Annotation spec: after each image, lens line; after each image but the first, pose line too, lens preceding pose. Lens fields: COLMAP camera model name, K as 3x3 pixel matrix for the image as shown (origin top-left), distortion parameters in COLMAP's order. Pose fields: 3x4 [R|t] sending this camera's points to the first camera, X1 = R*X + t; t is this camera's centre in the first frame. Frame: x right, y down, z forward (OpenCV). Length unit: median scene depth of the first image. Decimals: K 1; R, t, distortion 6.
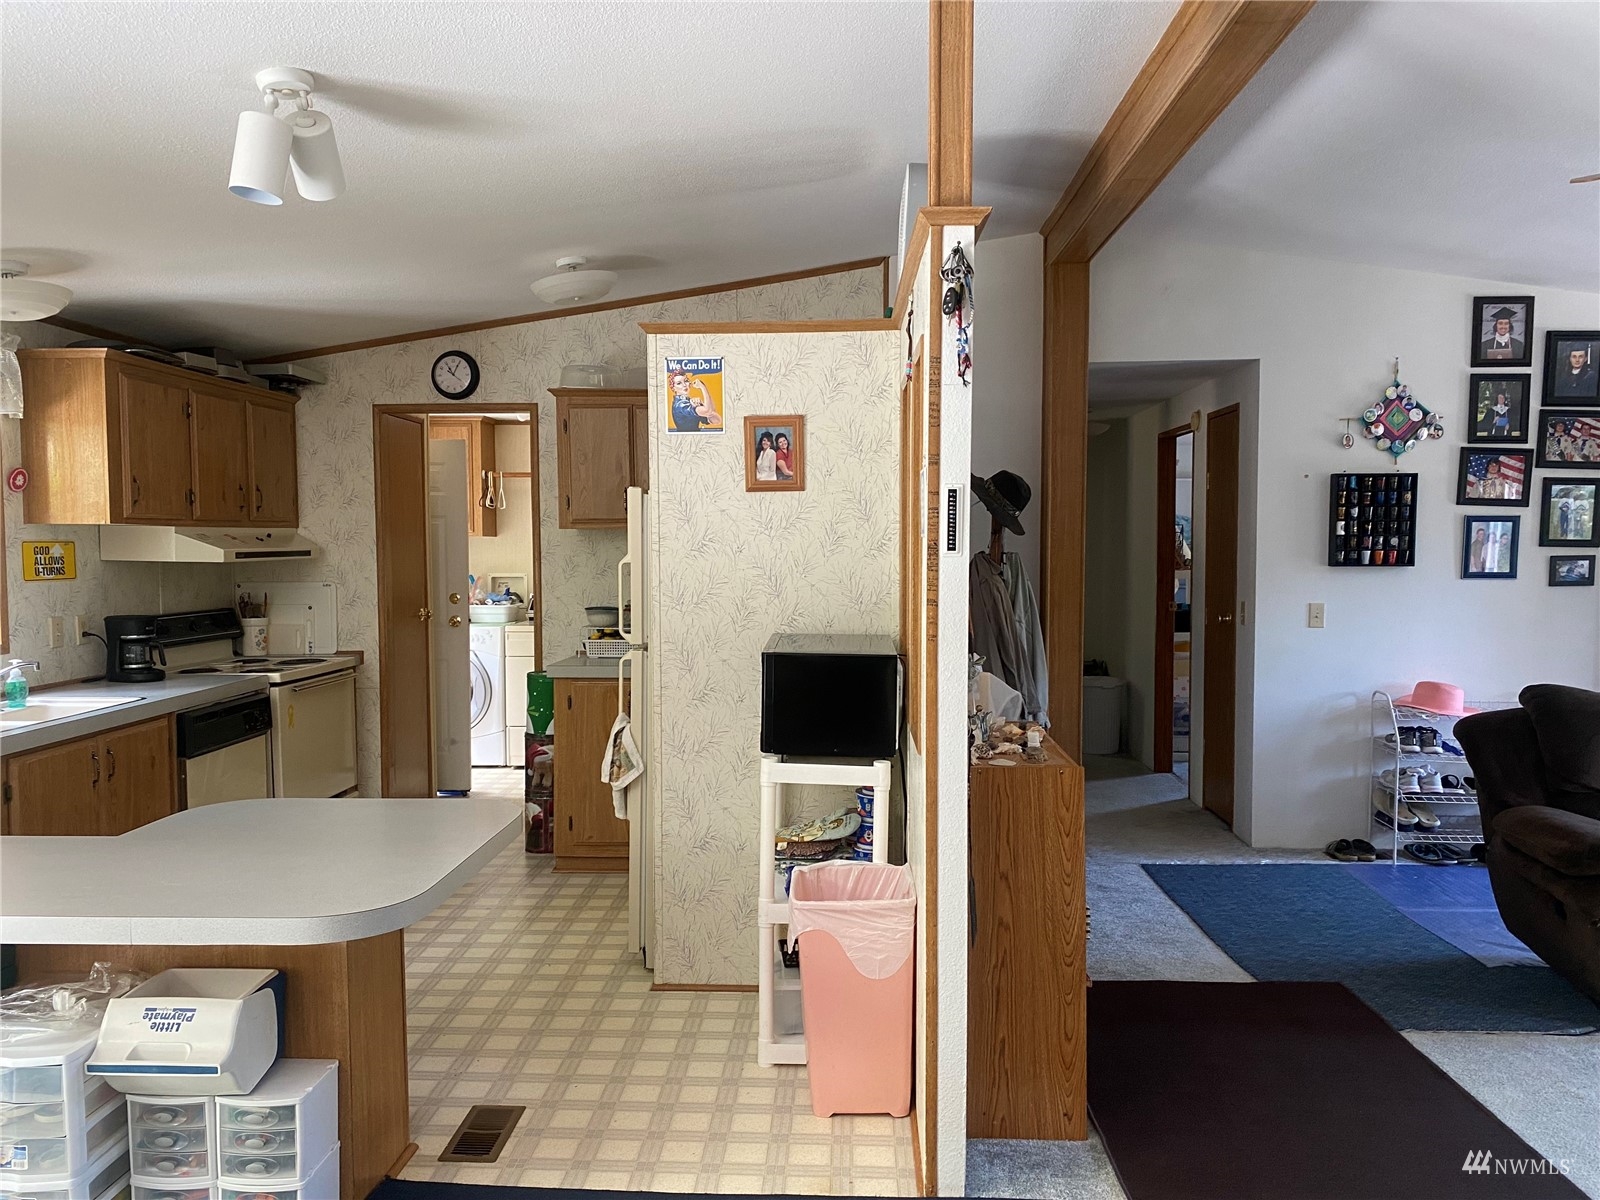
lens RADIAL K [[1222.9, 0, 772.7], [0, 1222.9, 620.4], [0, 0, 1]] dist [0.074705, -0.097385]
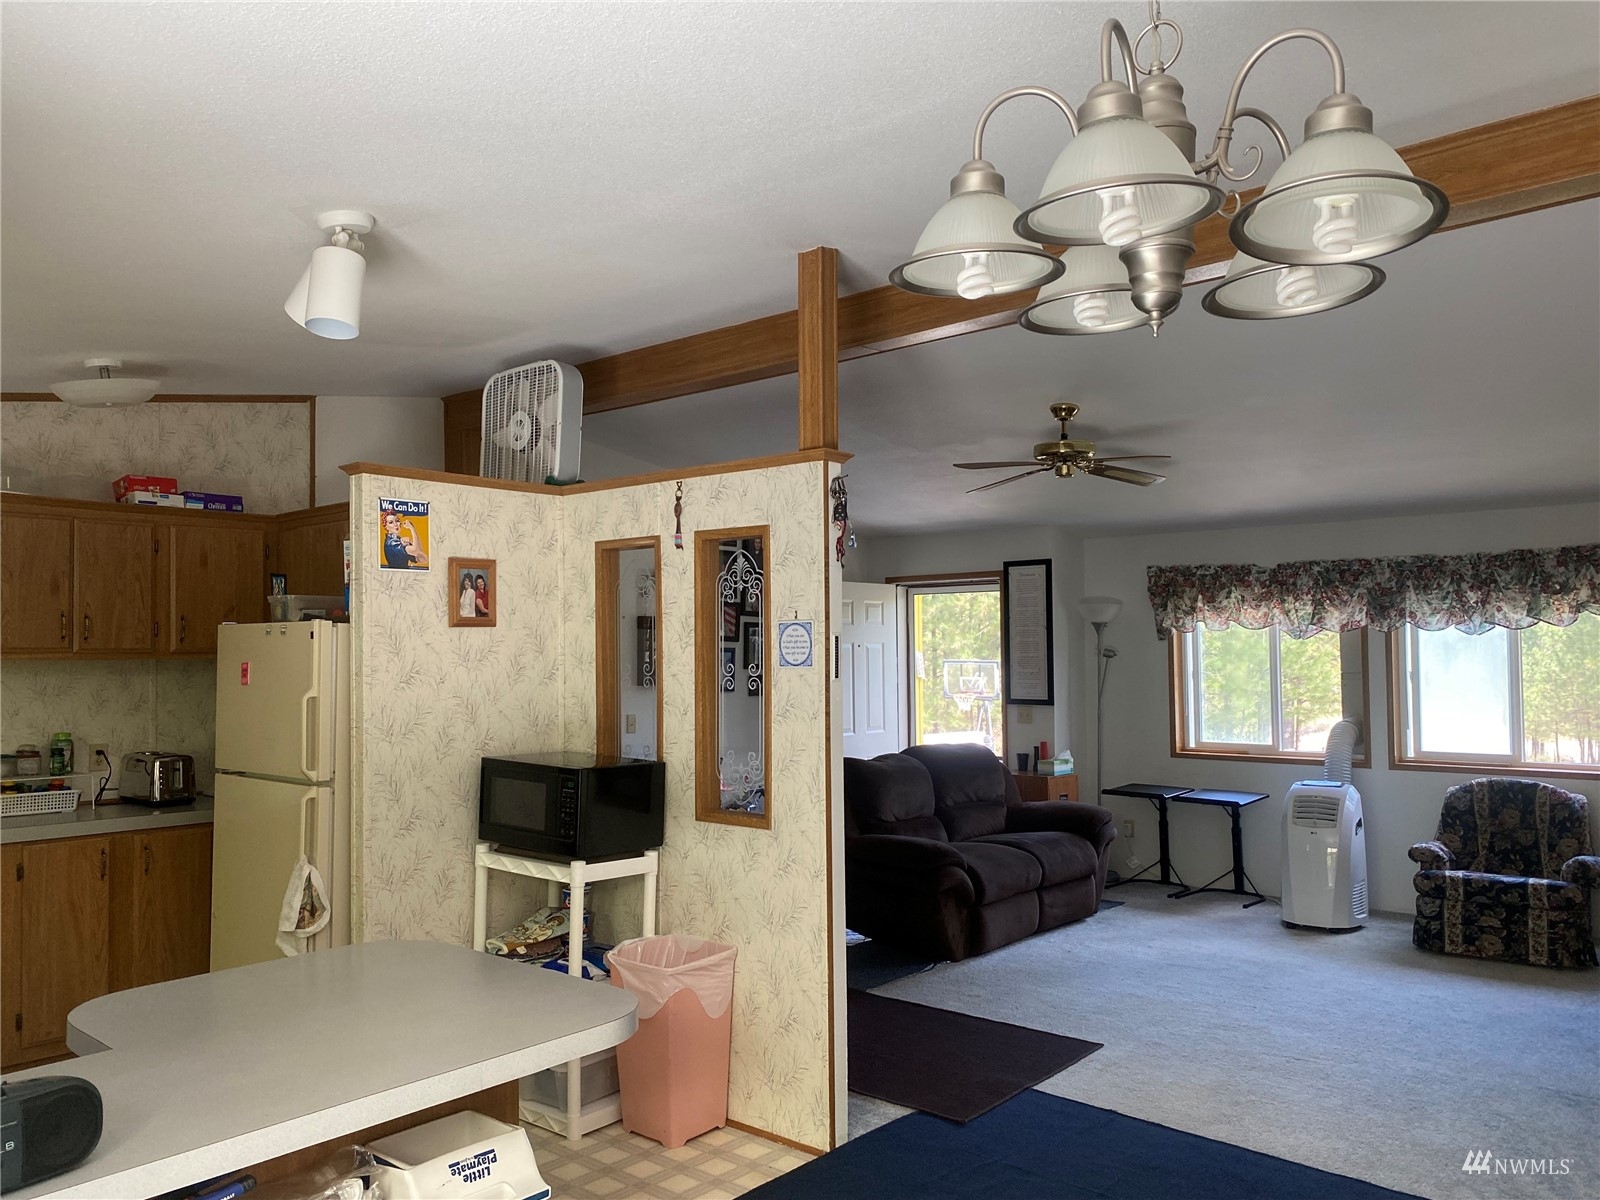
lens RADIAL K [[1224.5, 0, 790.5], [0, 1224.5, 614.6], [0, 0, 1]] dist [0.038954, -0.035372]
pose [[0.619360, 0.023996, 0.784741, -0.495301], [0.056961, 0.995525, -0.075398, -0.012444], [-0.783038, 0.091398, 0.615221, 0.070887]]
